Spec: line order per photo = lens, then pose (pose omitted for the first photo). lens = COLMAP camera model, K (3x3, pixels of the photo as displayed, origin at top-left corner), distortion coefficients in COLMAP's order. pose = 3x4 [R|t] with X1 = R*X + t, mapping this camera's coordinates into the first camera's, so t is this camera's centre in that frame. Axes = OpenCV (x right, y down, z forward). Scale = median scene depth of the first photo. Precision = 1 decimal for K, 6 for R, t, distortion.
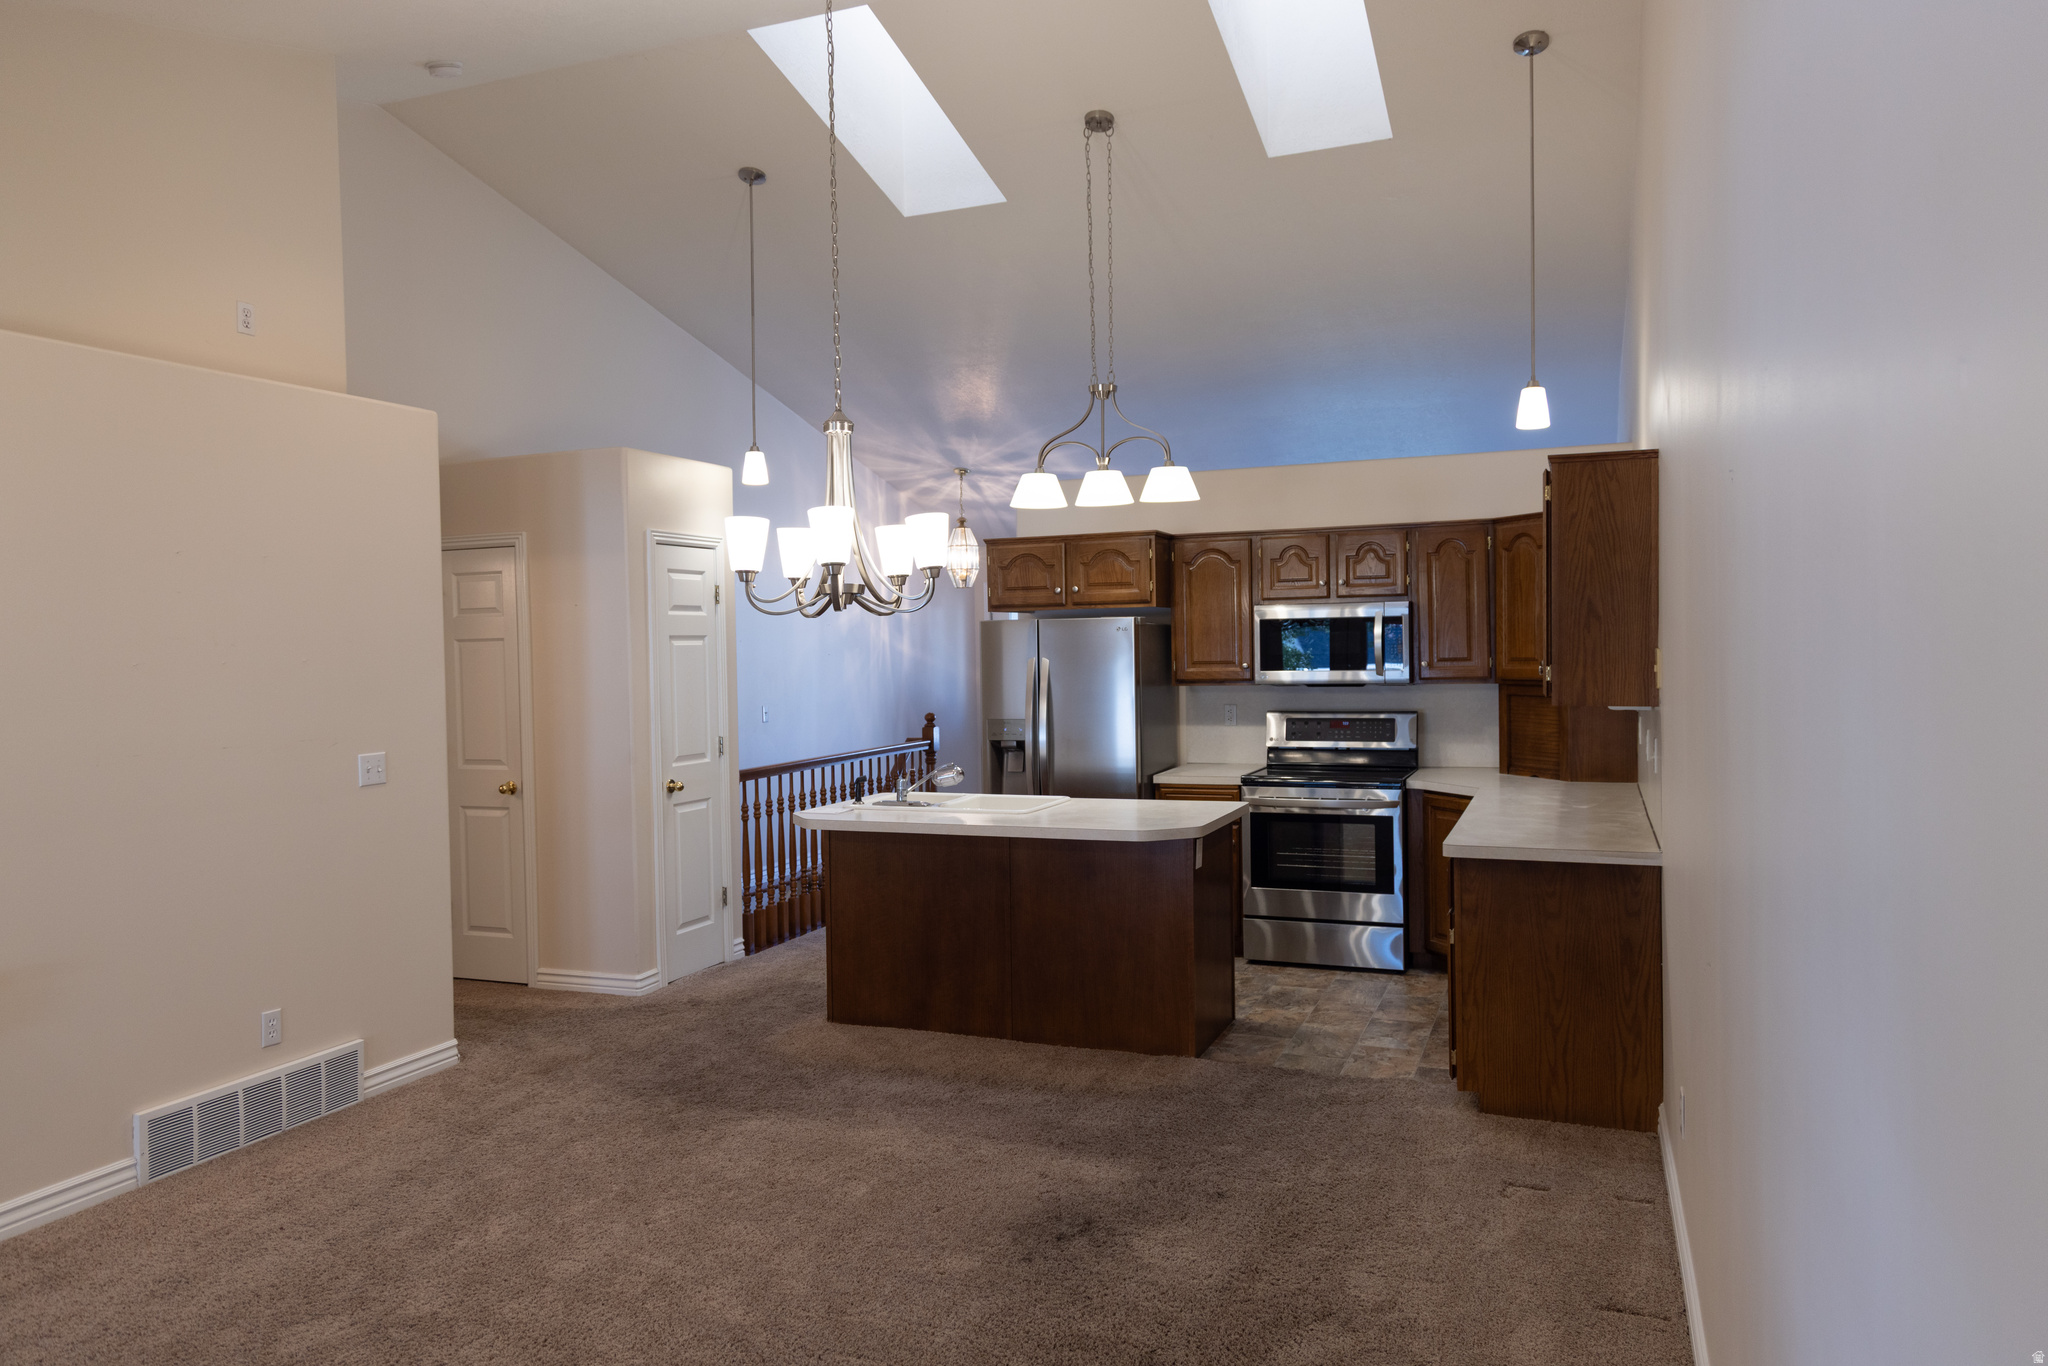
lens RADIAL K [[1372.4, 0, 1023.0], [0, 1372.4, 687.6], [0, 0, 1]] dist [0.007645, 0.005728]
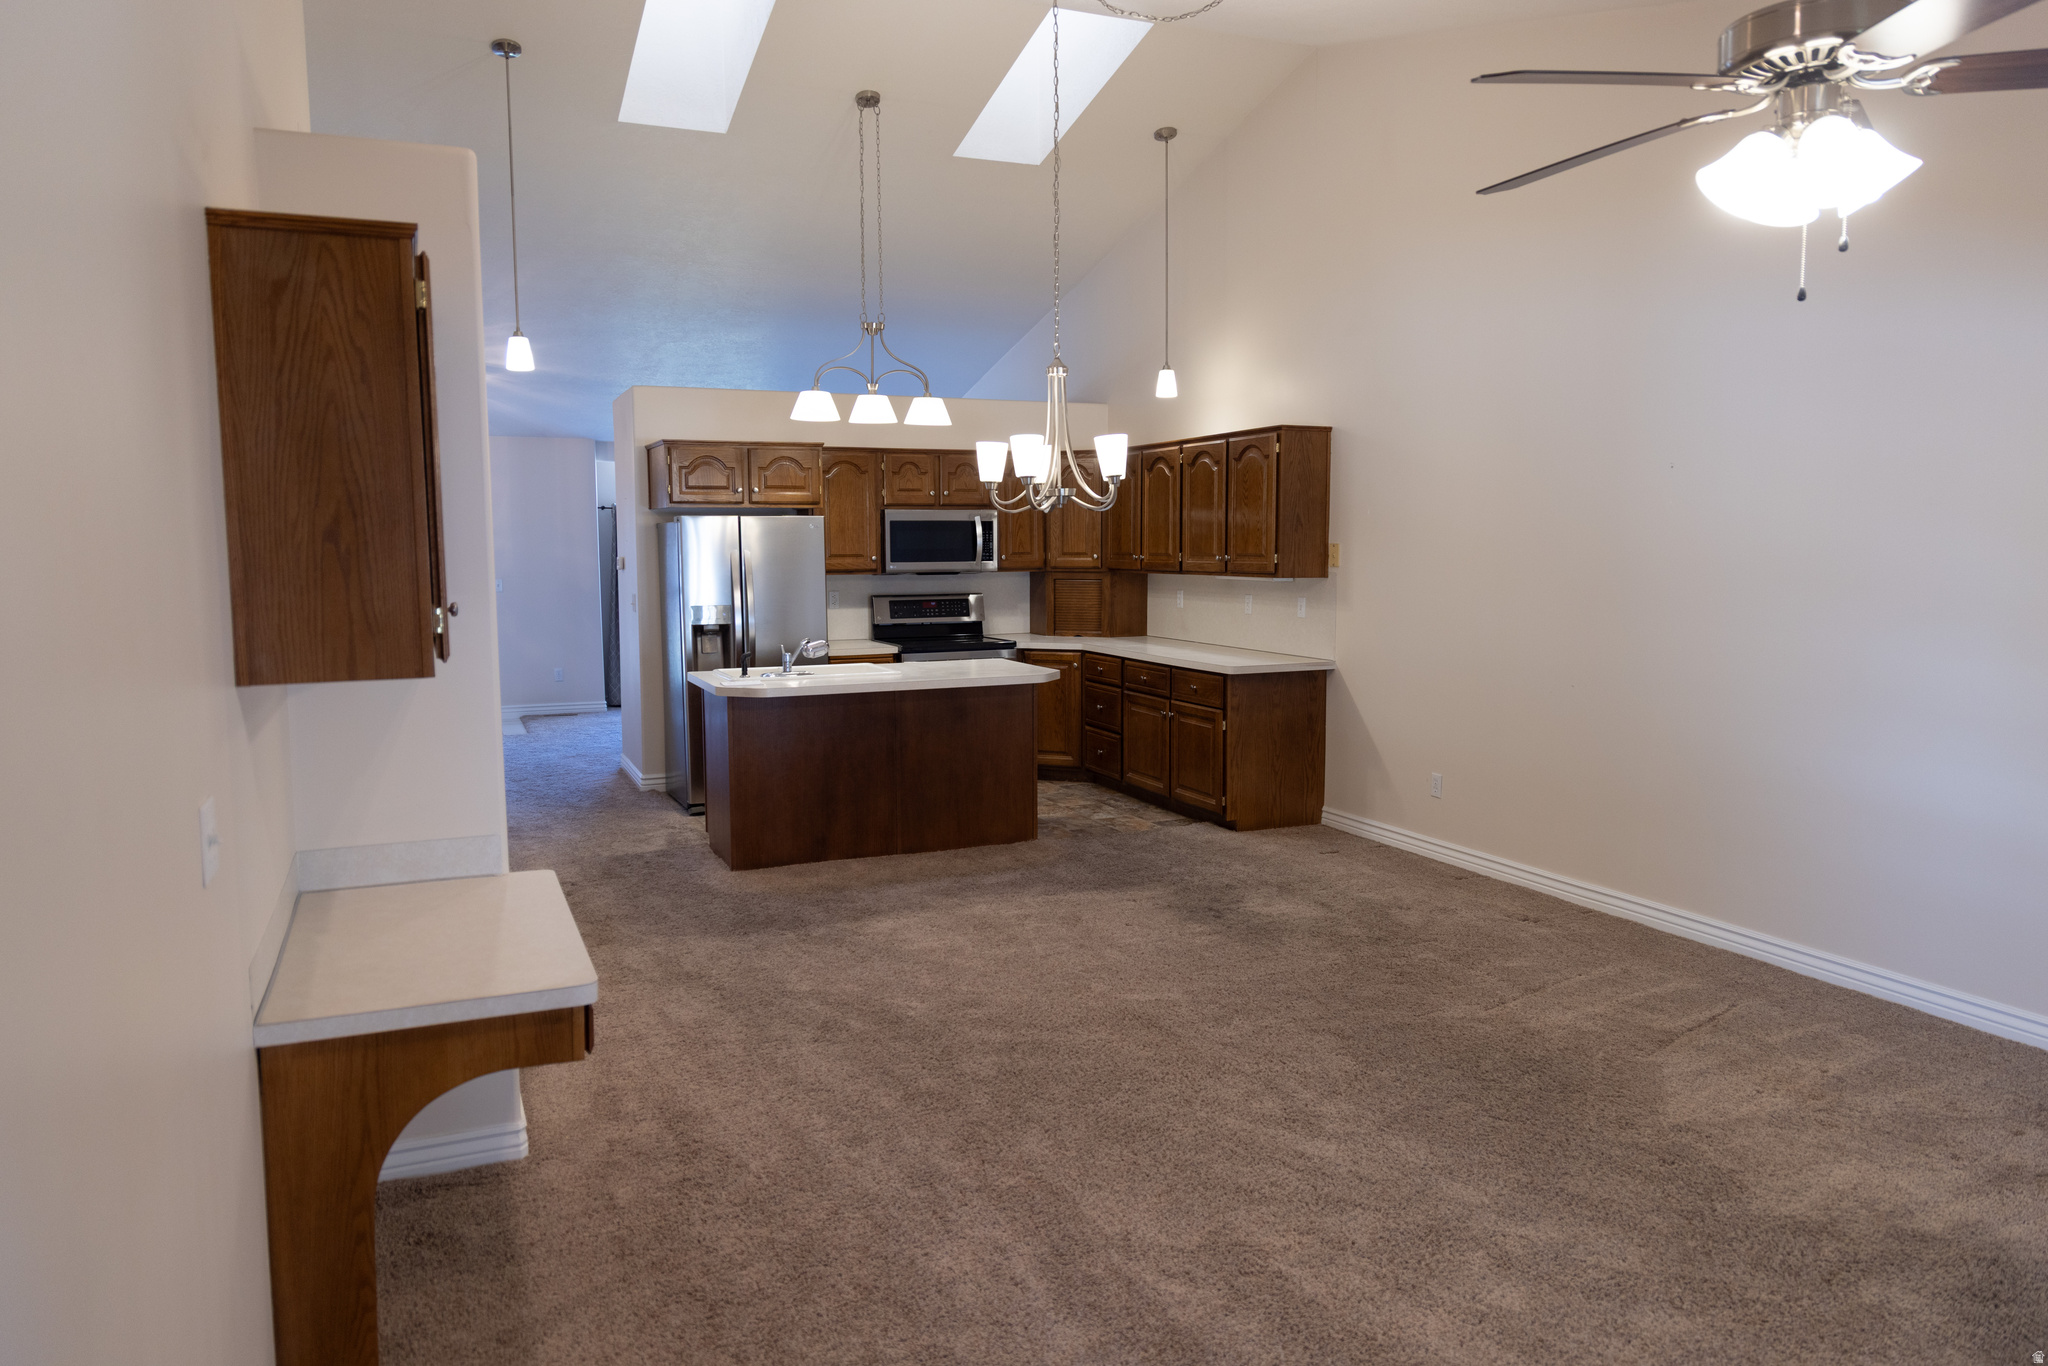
lens RADIAL K [[1372.4, 0, 1025.6], [0, 1372.4, 677.9], [0, 0, 1]] dist [0.007645, 0.005728]
pose [[0.693238, -0.056874, 0.718461, -0.785722], [0.015151, 0.997811, 0.064368, 0.017435], [-0.720549, -0.033737, 0.692583, 0.056745]]
